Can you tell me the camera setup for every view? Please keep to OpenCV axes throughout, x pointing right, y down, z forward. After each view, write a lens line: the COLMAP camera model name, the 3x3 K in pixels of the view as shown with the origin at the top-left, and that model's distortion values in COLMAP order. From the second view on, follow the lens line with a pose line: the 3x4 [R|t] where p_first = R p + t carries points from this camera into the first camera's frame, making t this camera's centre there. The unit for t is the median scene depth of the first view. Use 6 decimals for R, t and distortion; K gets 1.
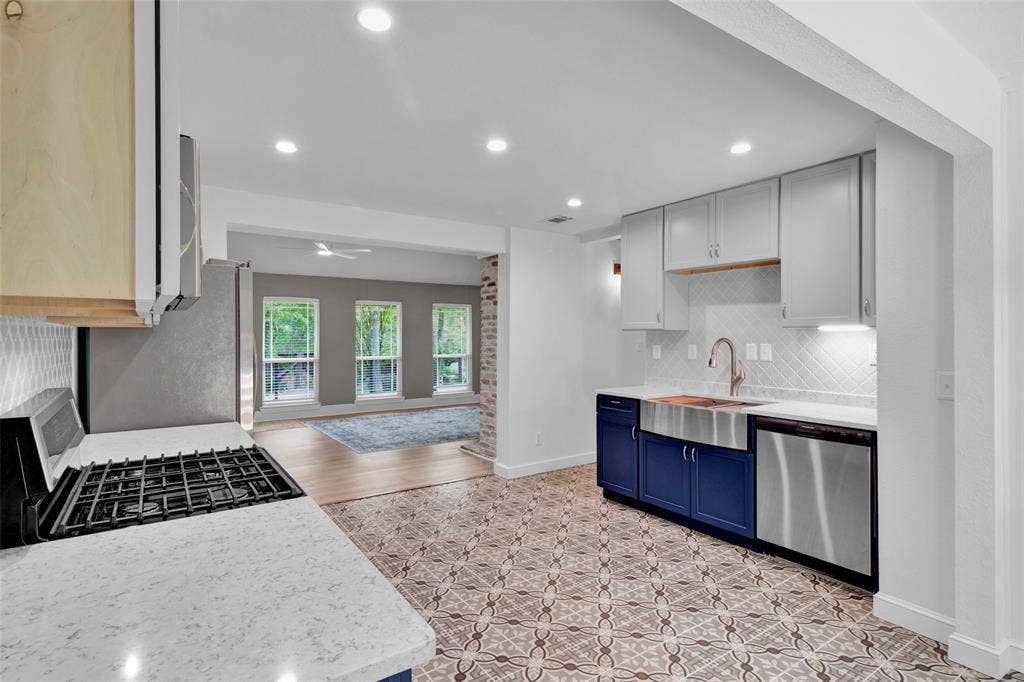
lens RADIAL K [[528.3, 0, 512.0], [0, 528.3, 341.0], [0, 0, 1]] dist [0.002060, -0.000022]
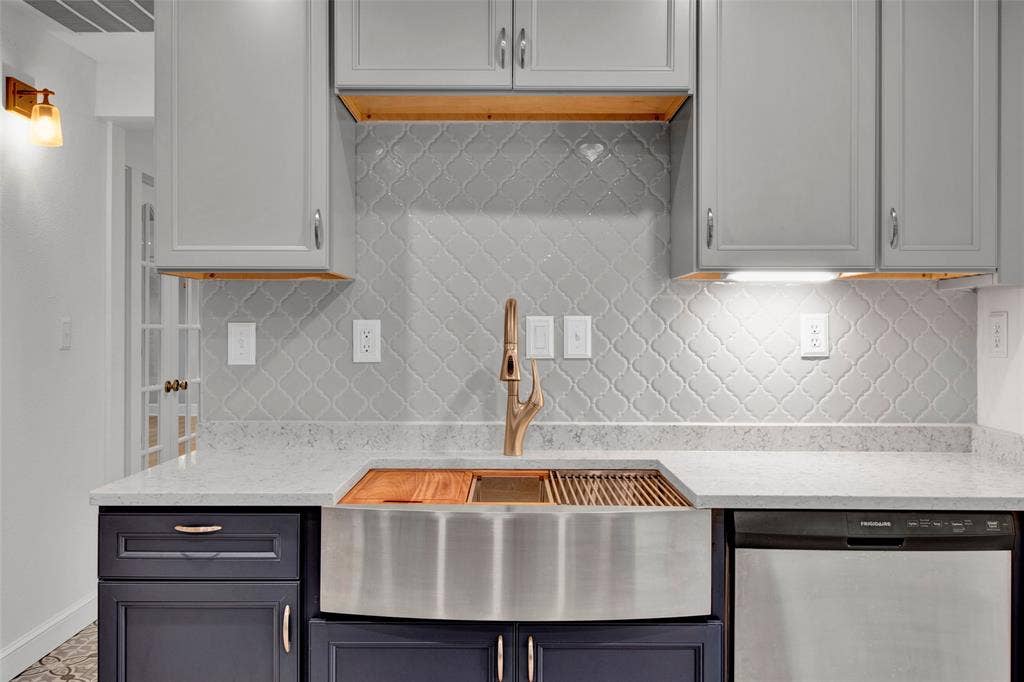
lens RADIAL K [[833.6, 0, 512.1], [0, 833.6, 327.2], [0, 0, 1]] dist [0.010521, 0.004469]
pose [[0.559390, -0.001470, 0.828903, -0.068612], [0.001637, 0.999998, 0.000668, 0.012160], [-0.828903, 0.000983, 0.559392, 0.619951]]
